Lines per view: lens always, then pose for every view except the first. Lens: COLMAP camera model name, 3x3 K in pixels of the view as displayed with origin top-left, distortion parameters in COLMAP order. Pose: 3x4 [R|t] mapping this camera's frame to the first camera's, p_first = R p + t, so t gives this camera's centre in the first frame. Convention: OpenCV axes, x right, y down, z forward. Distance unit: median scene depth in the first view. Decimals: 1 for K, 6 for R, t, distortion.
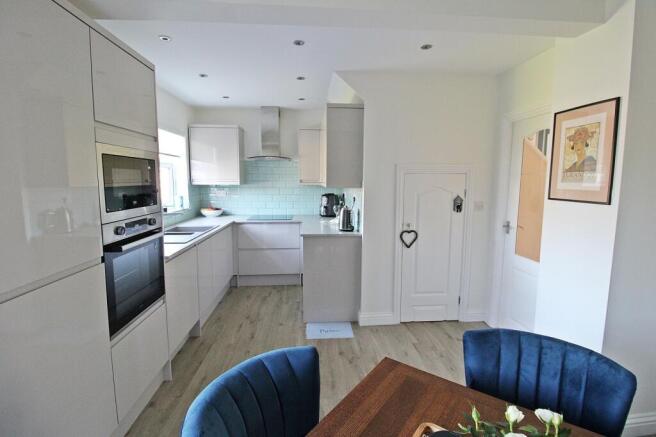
lens RADIAL K [[313.4, 0, 330.9], [0, 313.4, 214.3], [0, 0, 1]] dist [-0.009436, -0.004950]
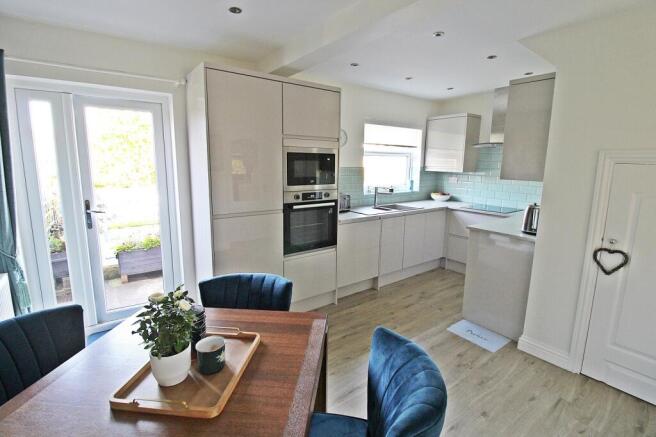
lens RADIAL K [[313.4, 0, 327.5], [0, 313.4, 216.4], [0, 0, 1]] dist [-0.009436, -0.004950]
pose [[0.515221, 0.150334, -0.843770, 0.476956], [-0.103461, 0.988206, 0.112893, -0.029579], [0.850790, 0.029132, 0.524698, 0.129900]]
